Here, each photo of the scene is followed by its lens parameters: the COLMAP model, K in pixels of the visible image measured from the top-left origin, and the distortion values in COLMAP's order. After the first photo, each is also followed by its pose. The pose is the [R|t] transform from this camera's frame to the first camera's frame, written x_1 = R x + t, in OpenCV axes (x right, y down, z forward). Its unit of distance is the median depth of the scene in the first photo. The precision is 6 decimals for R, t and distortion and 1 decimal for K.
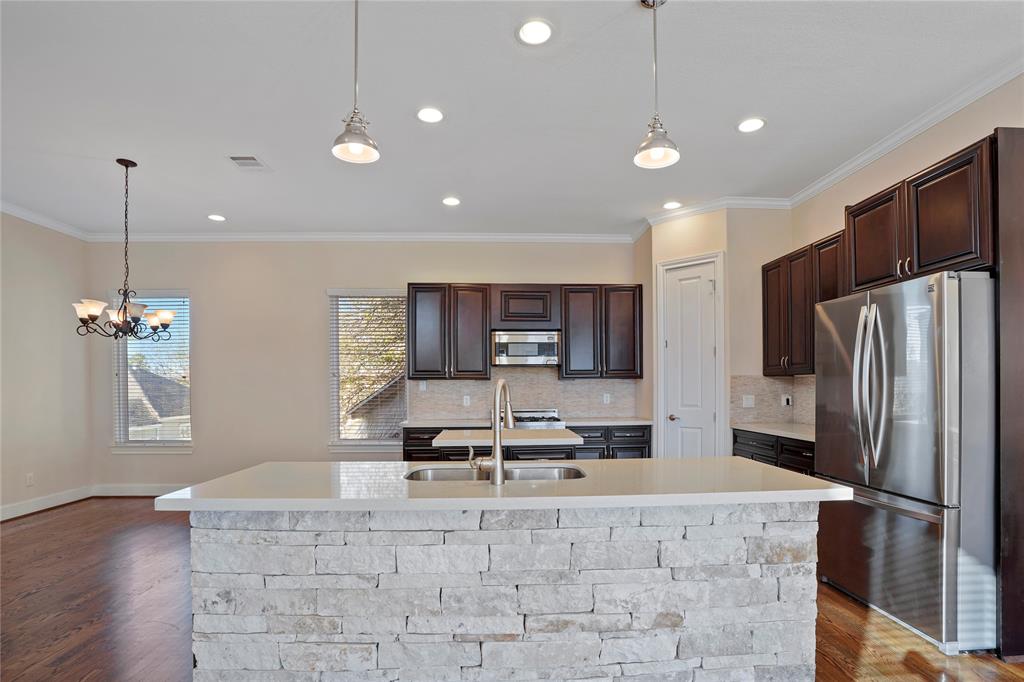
lens RADIAL K [[487.4, 0, 519.8], [0, 487.4, 393.6], [0, 0, 1]] dist [-0.062382, 0.020969]
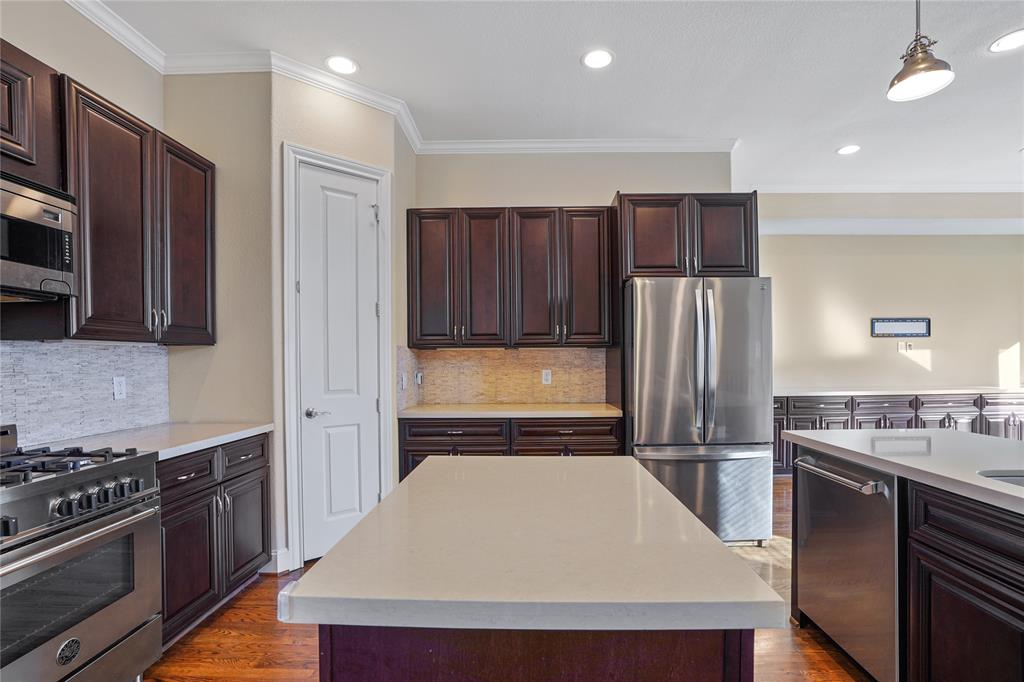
lens RADIAL K [[487.4, 0, 520.2], [0, 487.4, 359.9], [0, 0, 1]] dist [-0.062382, 0.020969]
pose [[0.068913, 0.009218, 0.997580, -0.276851], [0.019721, 0.999749, -0.010601, -0.004291], [-0.997428, 0.020404, 0.068714, 0.767914]]
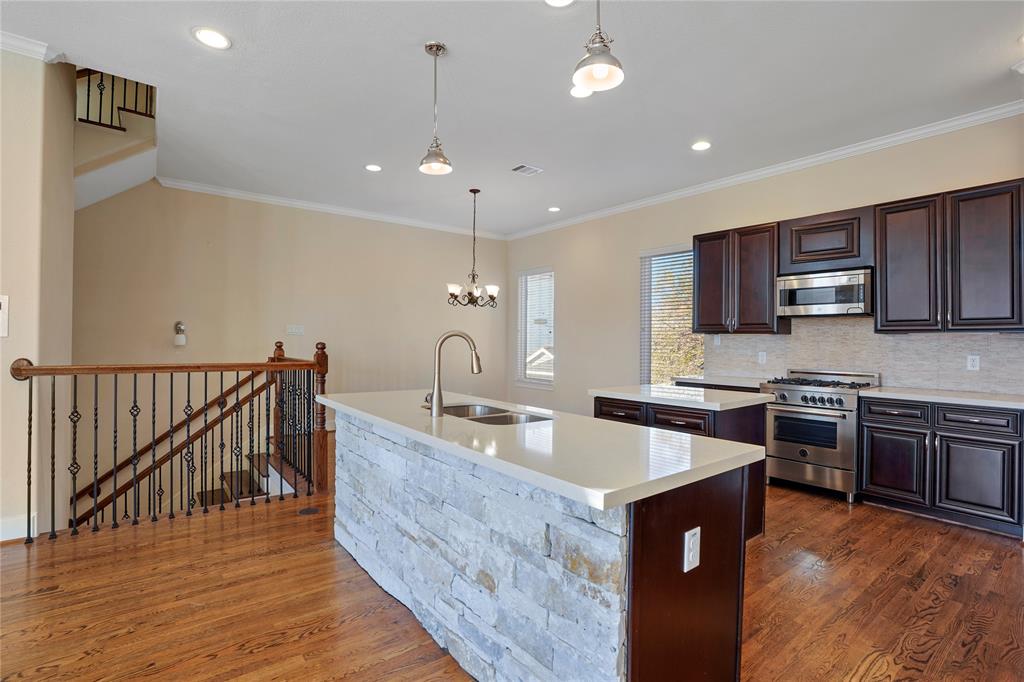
lens RADIAL K [[487.4, 0, 517.4], [0, 487.4, 334.8], [0, 0, 1]] dist [-0.062382, 0.020969]
pose [[0.568973, 0.002262, -0.822353, 0.431409], [-0.025385, 0.999568, -0.014813, -0.003510], [0.821964, 0.029304, 0.568785, 0.184298]]
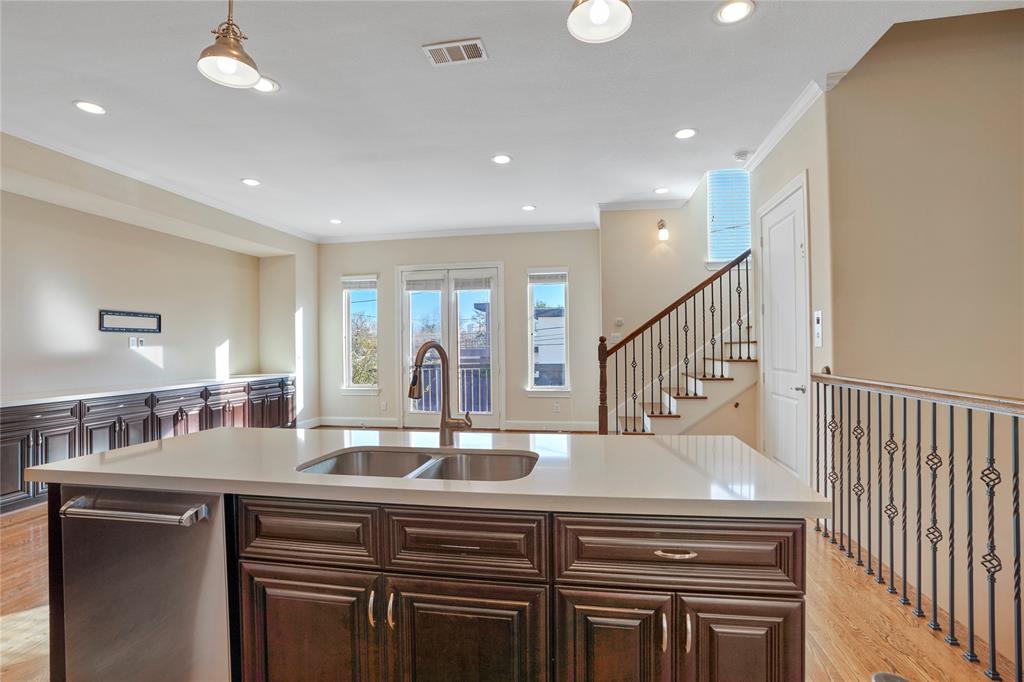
lens RADIAL K [[487.4, 0, 519.1], [0, 487.4, 344.3], [0, 0, 1]] dist [-0.062382, 0.020969]
pose [[-0.973254, 0.022738, 0.228606, -0.172354], [0.024824, 0.999672, 0.006252, -0.010963], [-0.228389, 0.011760, -0.973499, 0.771737]]
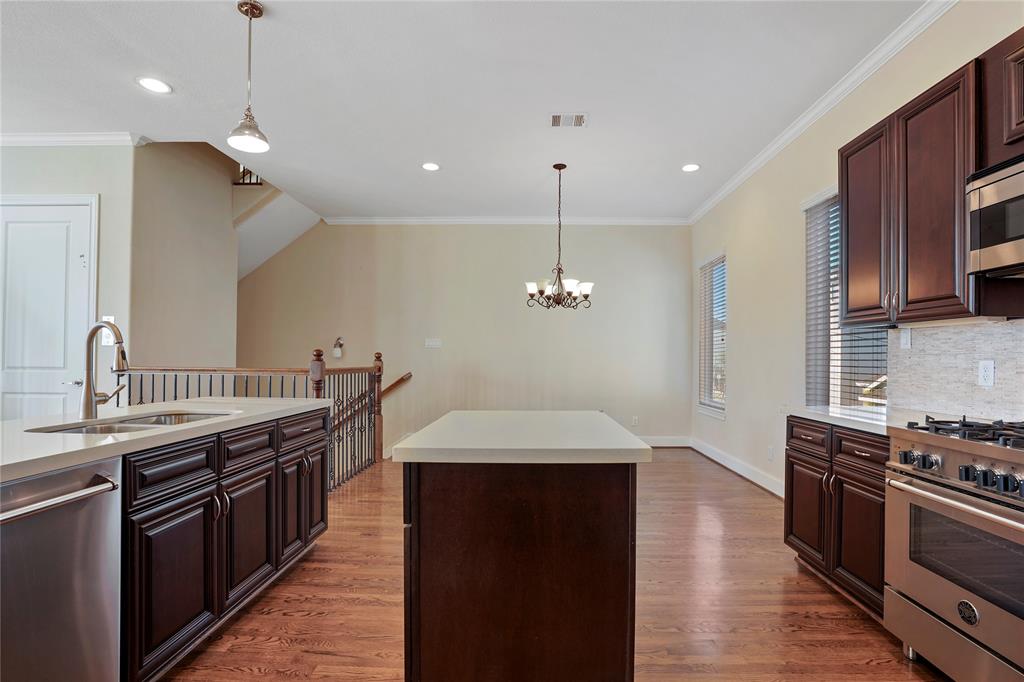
lens RADIAL K [[487.4, 0, 517.0], [0, 487.4, 357.7], [0, 0, 1]] dist [-0.062382, 0.020969]
pose [[-0.083312, 0.004212, -0.996515, 0.370198], [-0.021406, 0.999753, 0.006015, 0.009185], [0.996294, 0.021833, -0.083201, 0.806416]]
